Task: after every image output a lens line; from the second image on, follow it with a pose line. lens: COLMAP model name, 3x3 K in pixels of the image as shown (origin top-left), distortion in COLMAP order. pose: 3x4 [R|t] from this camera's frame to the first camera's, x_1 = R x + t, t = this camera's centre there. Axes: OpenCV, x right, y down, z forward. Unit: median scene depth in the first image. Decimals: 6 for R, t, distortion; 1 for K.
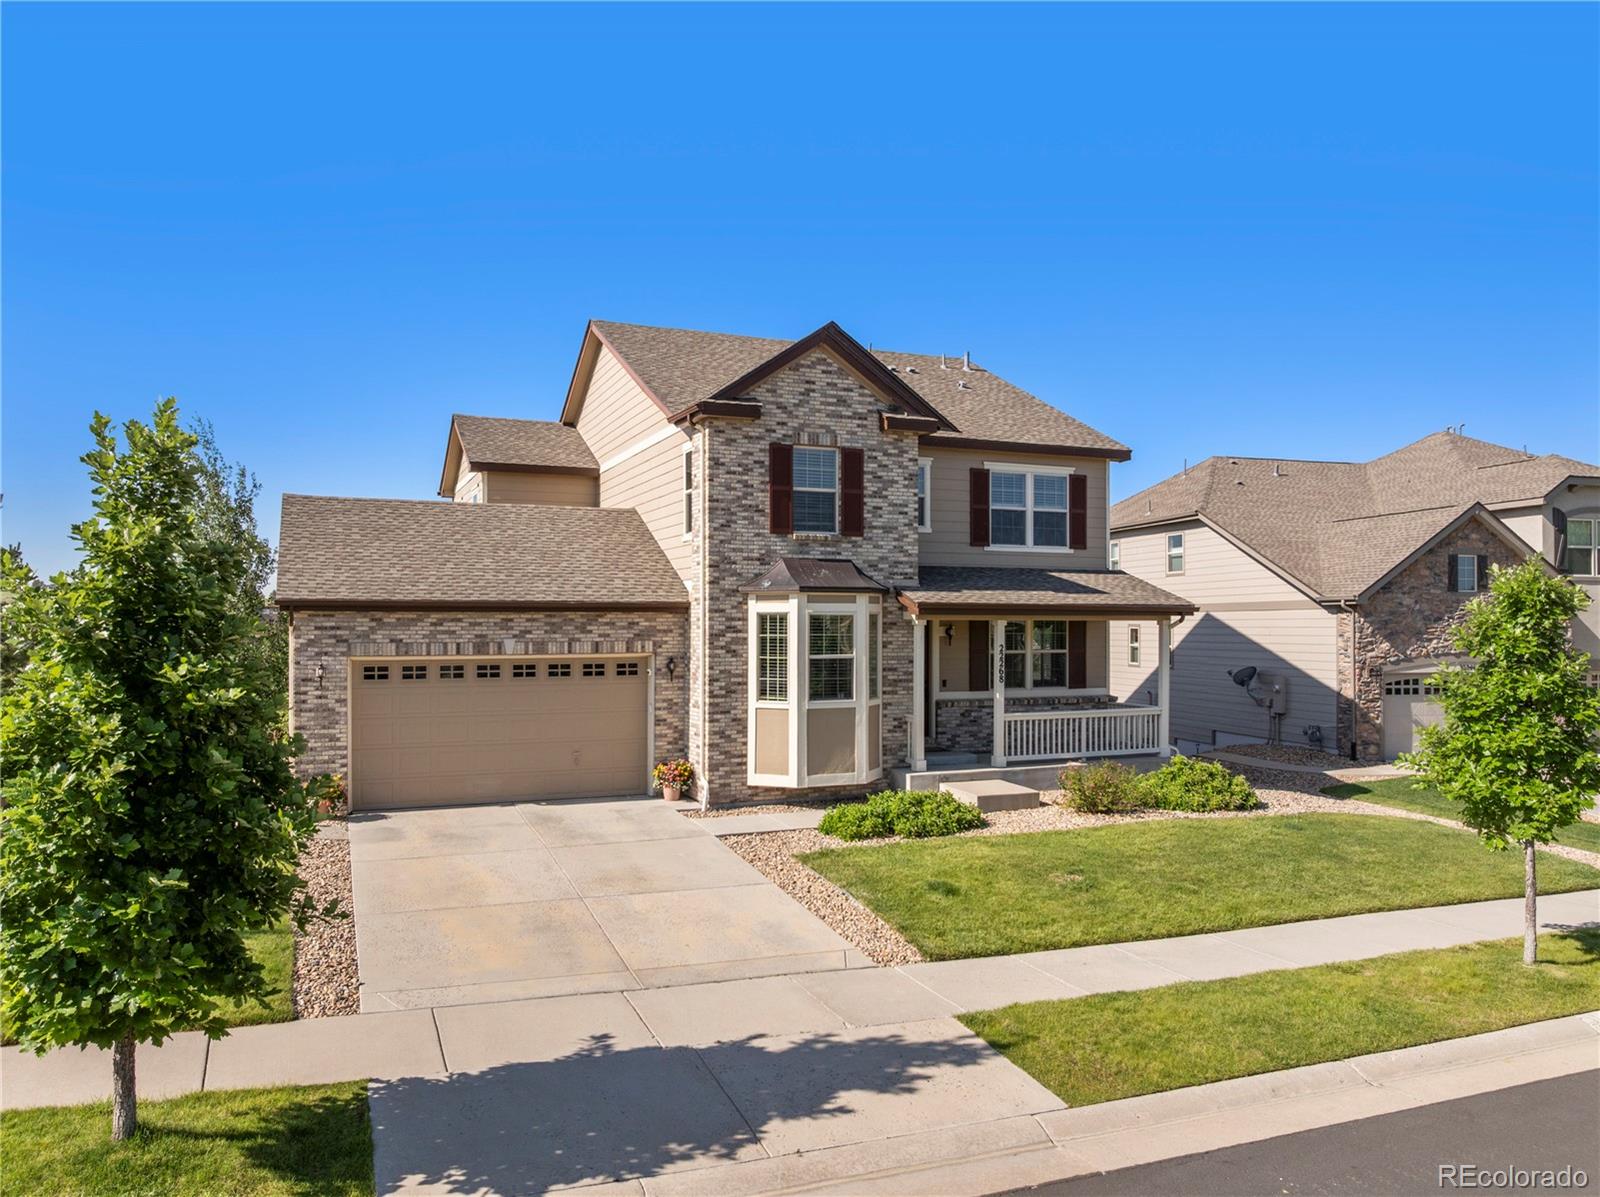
lens RADIAL K [[1138.7, 0, 801.2], [0, 1138.7, 620.9], [0, 0, 1]] dist [-0.034025, -0.003750]
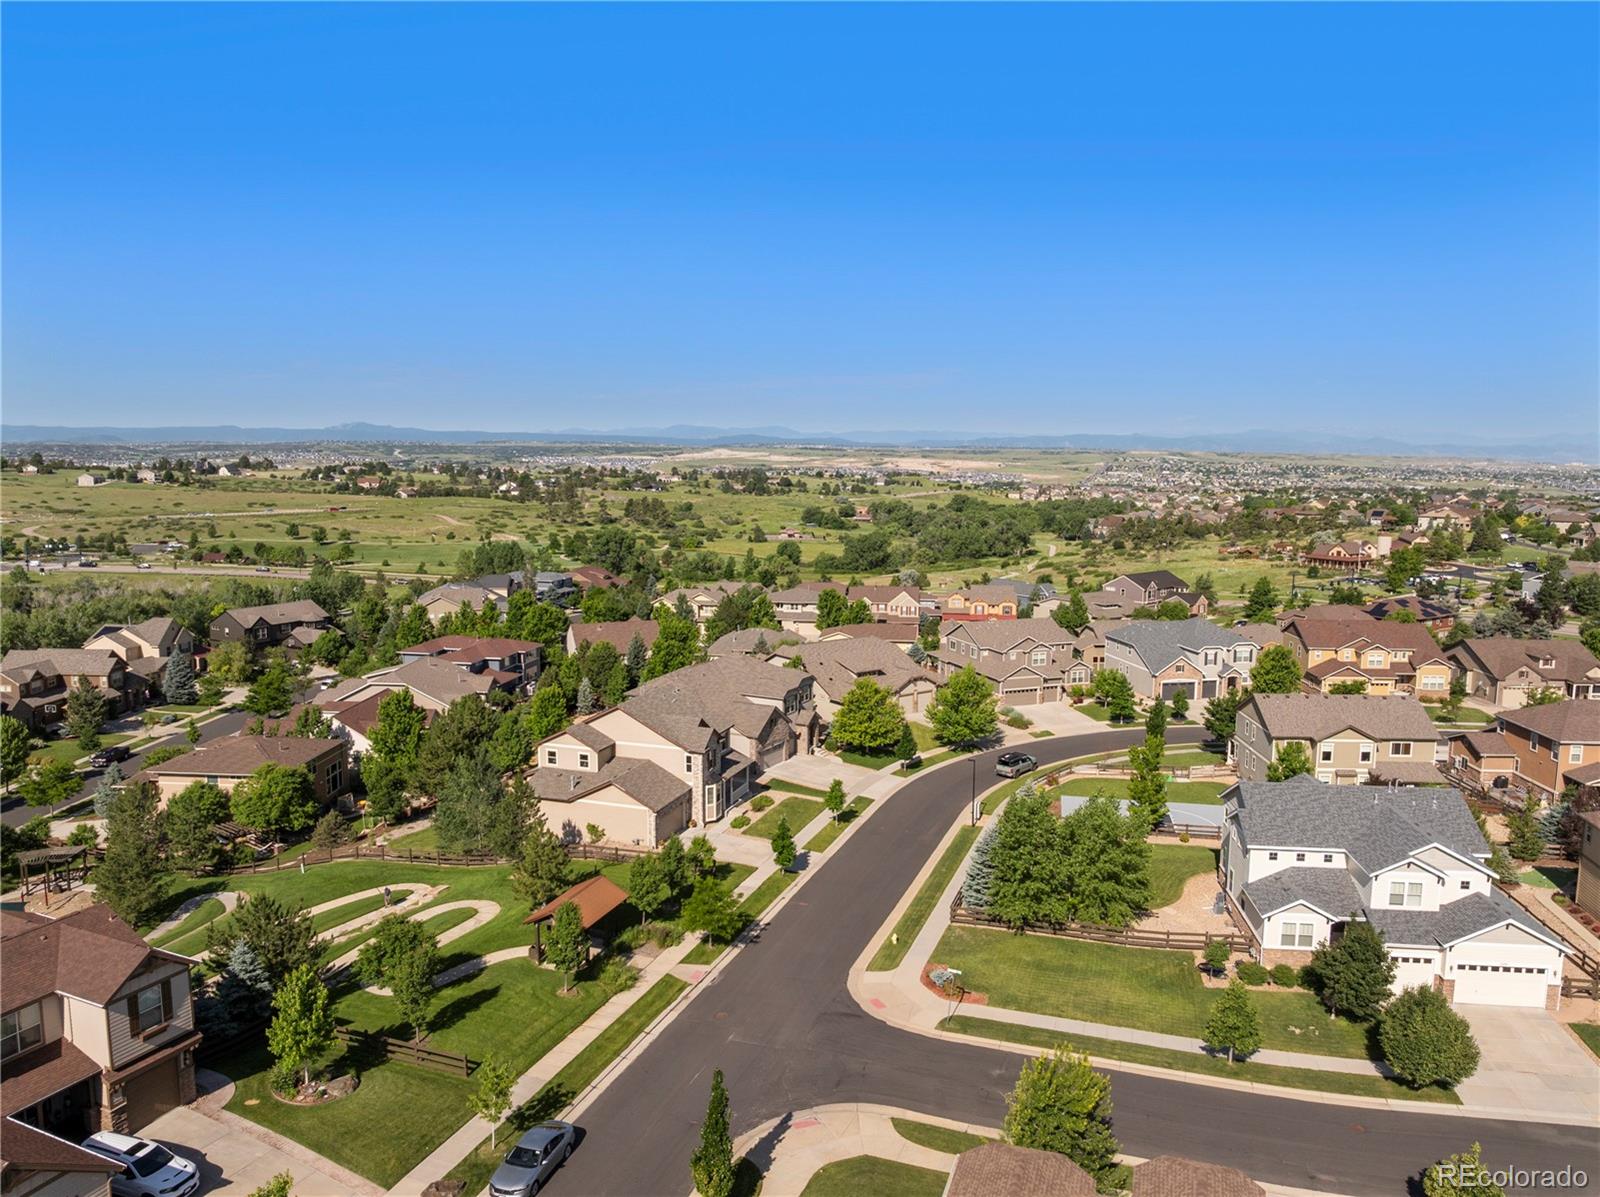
lens RADIAL K [[1138.7, 0, 801.2], [0, 1138.7, 620.9], [0, 0, 1]] dist [-0.034025, -0.003750]
pose [[0.667706, -0.110680, 0.736151, -3.174645], [-0.002770, 0.988509, 0.151134, -1.406547], [-0.744420, -0.102952, 0.659727, -2.385851]]
